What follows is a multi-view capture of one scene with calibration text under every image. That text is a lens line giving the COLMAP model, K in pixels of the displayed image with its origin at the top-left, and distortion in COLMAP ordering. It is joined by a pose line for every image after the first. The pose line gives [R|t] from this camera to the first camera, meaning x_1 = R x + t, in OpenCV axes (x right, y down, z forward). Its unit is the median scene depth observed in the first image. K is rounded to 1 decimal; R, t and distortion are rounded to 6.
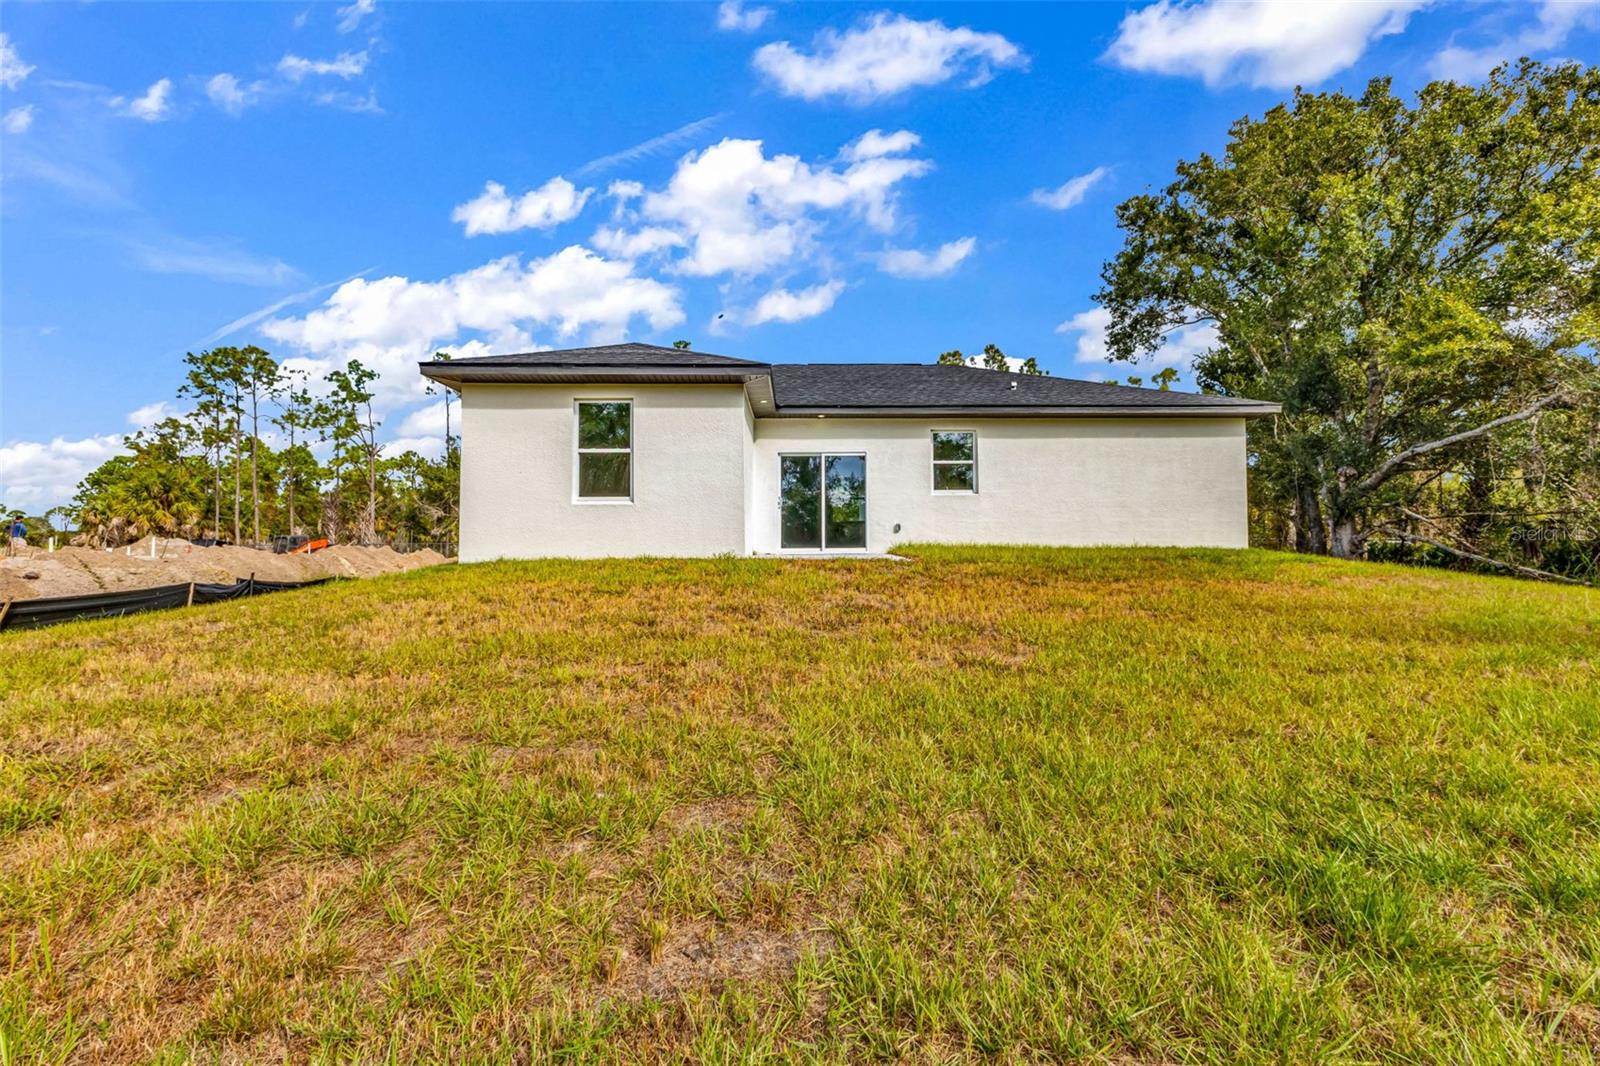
lens RADIAL K [[700.4, 0, 798.7], [0, 700.4, 528.2], [0, 0, 1]] dist [-0.005941, -0.002333]
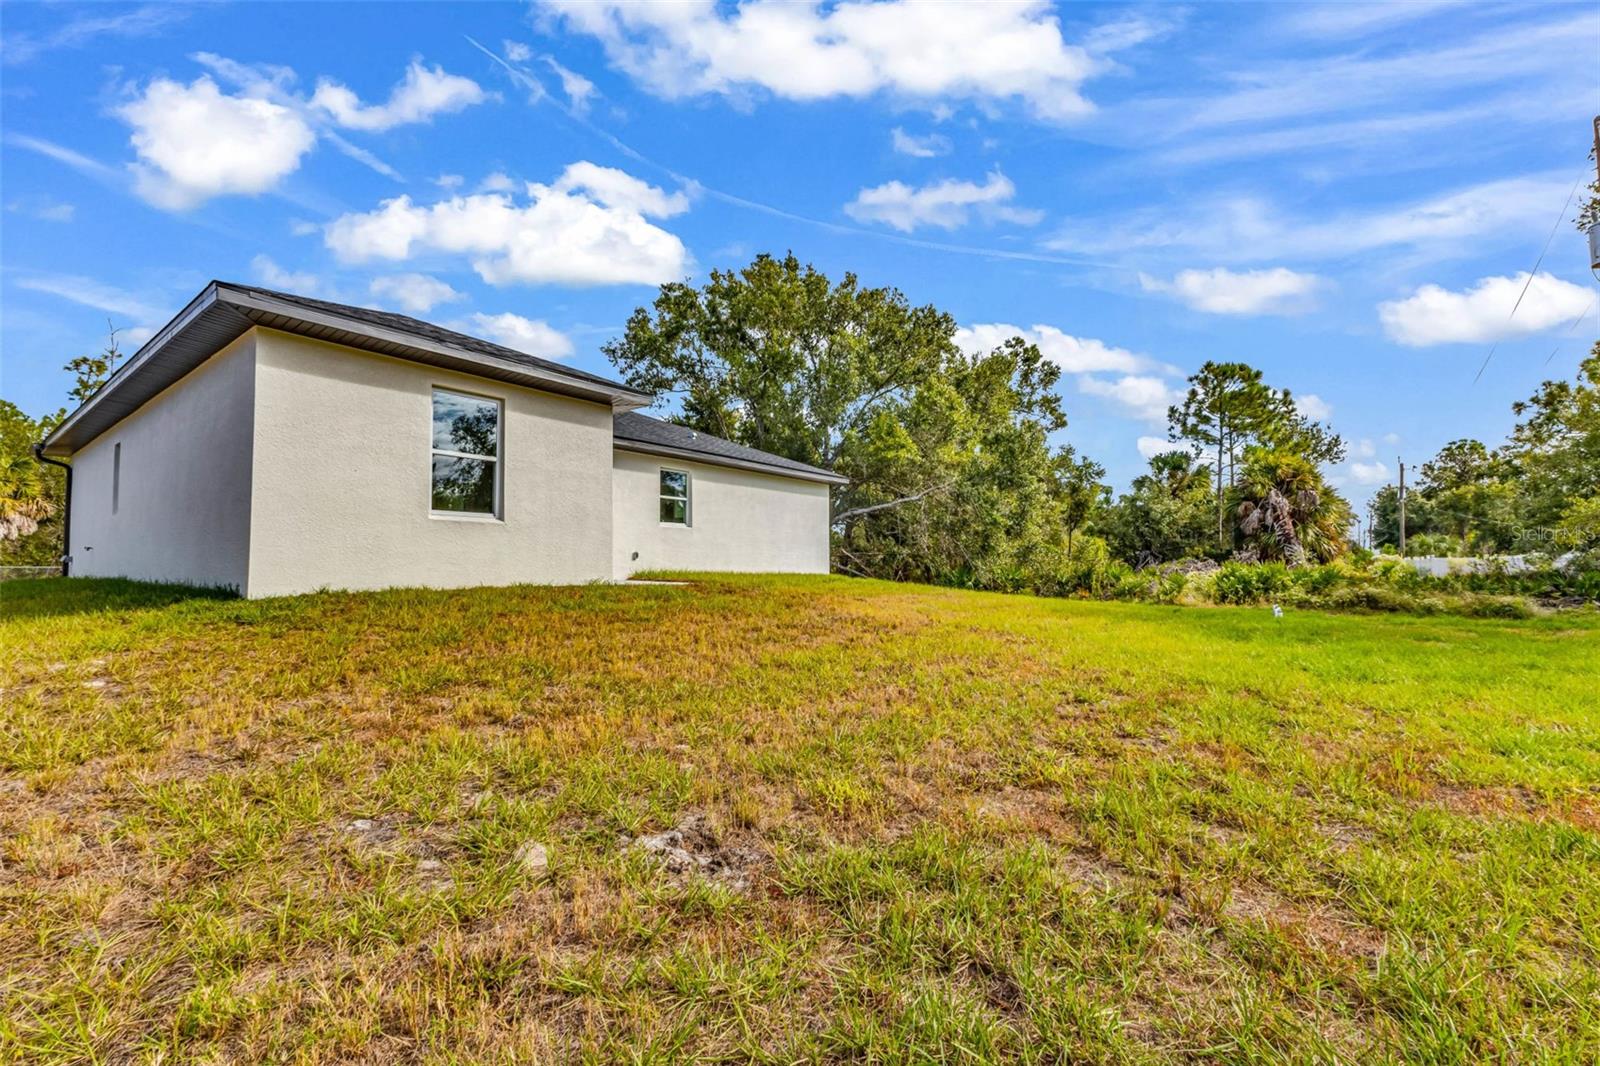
lens RADIAL K [[700.4, 0, 797.0], [0, 700.4, 540.1], [0, 0, 1]] dist [-0.005941, -0.002333]
pose [[0.617174, 0.037542, 0.785931, -0.535618], [-0.018839, 0.999280, -0.032939, 0.005997], [-0.786601, 0.005523, 0.617436, 0.154591]]
